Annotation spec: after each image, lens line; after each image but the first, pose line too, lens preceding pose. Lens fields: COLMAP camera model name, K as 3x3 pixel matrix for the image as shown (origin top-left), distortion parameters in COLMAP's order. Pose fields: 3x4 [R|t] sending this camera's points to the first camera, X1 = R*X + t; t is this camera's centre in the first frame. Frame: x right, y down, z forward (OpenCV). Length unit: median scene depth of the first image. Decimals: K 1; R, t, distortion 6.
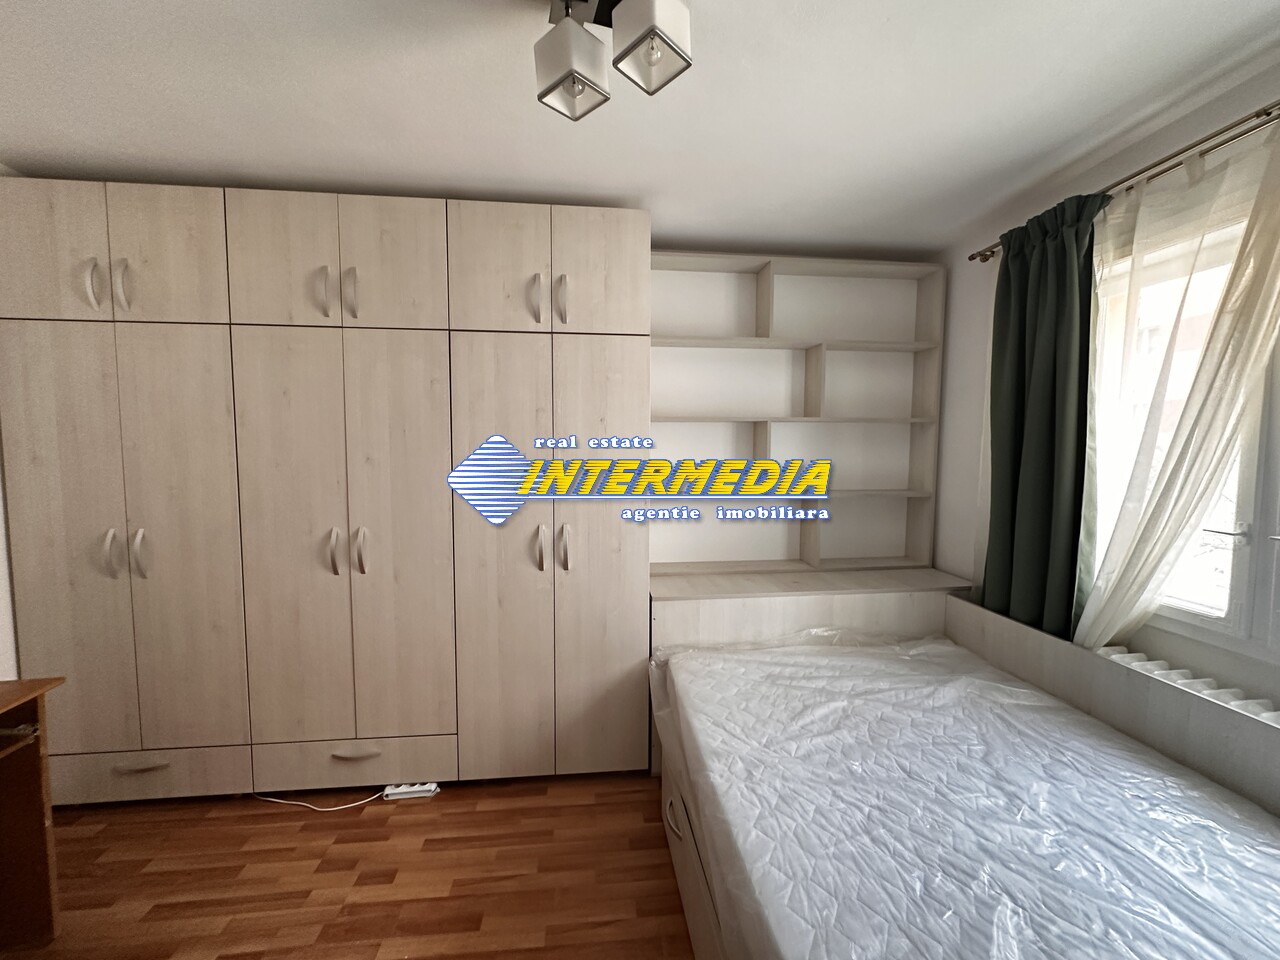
lens RADIAL K [[511.9, 0, 635.7], [0, 511.9, 478.9], [0, 0, 1]] dist [-0.000718, -0.000084]
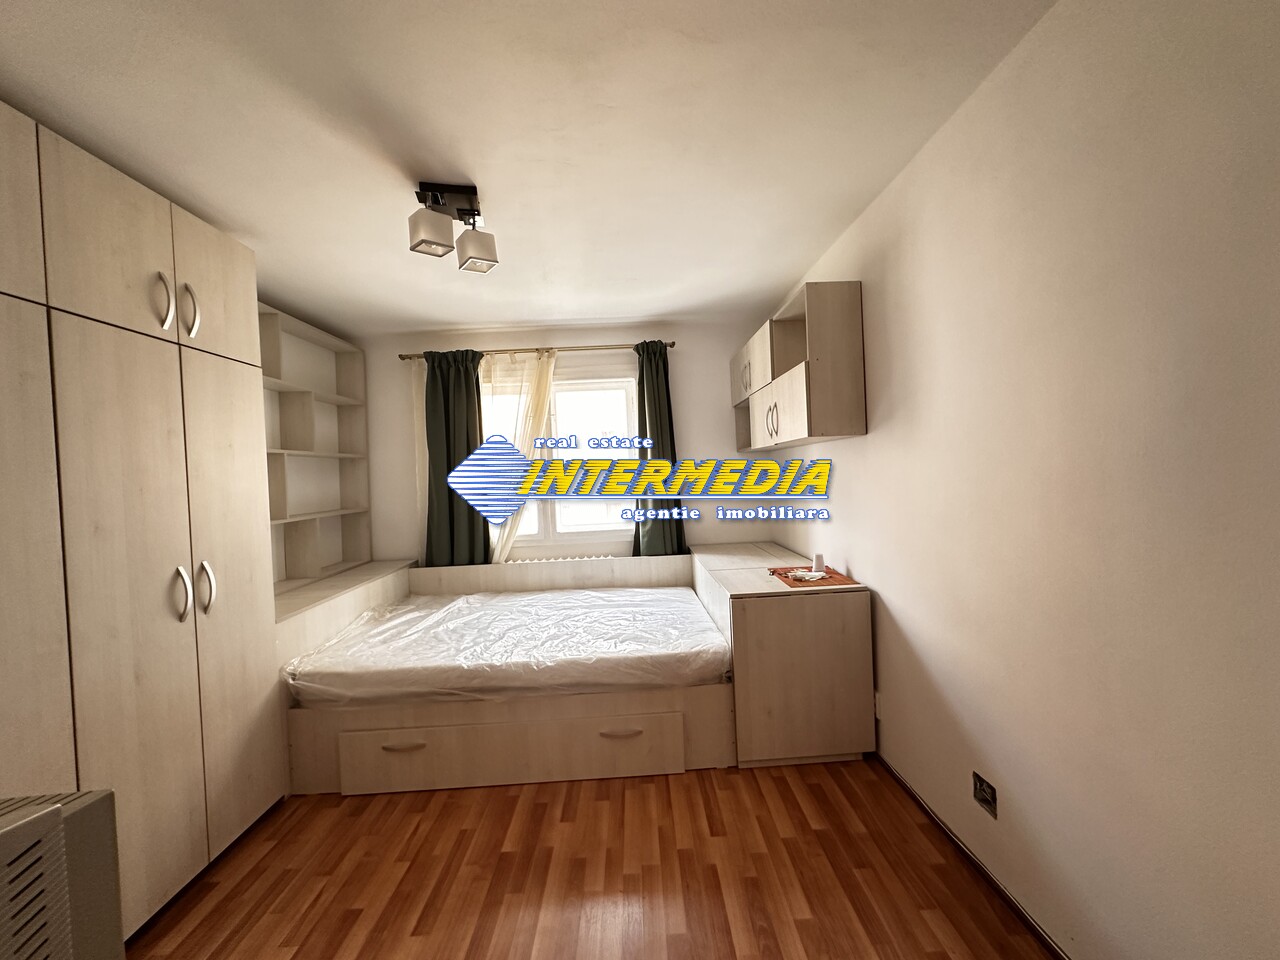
lens RADIAL K [[511.9, 0, 641.5], [0, 511.9, 479.6], [0, 0, 1]] dist [-0.000718, -0.000084]
pose [[0.078644, -0.019972, 0.996703, -0.986753], [0.111599, 0.993691, 0.011106, 0.023948], [-0.990637, 0.110358, 0.080376, 0.171791]]
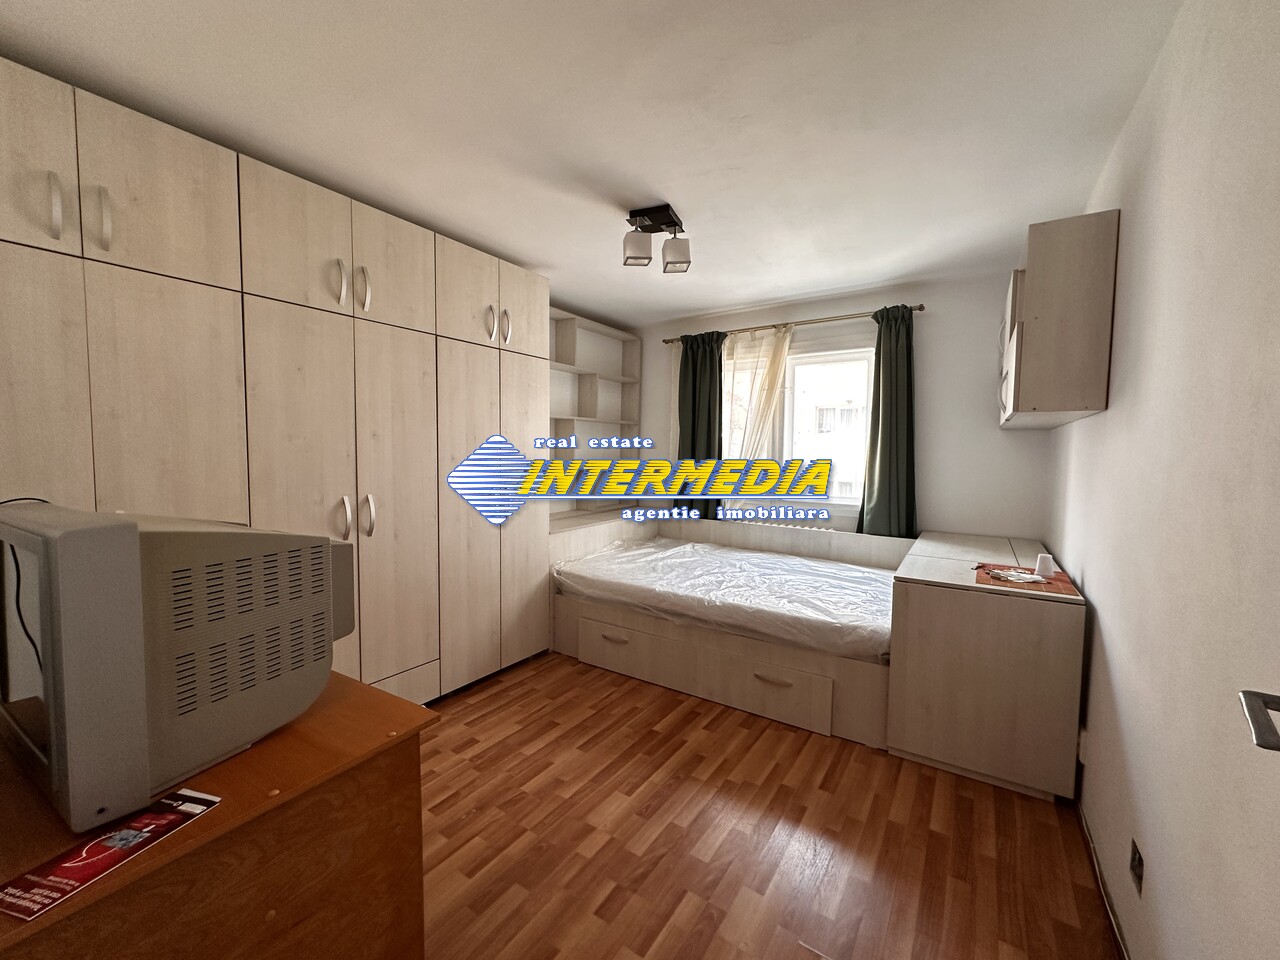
lens RADIAL K [[511.9, 0, 637.3], [0, 511.9, 479.0], [0, 0, 1]] dist [-0.000718, -0.000084]
pose [[0.640282, -0.039188, 0.767139, -1.022074], [0.041322, 0.999009, 0.016544, 0.064742], [-0.767027, 0.021107, 0.641267, -0.185659]]
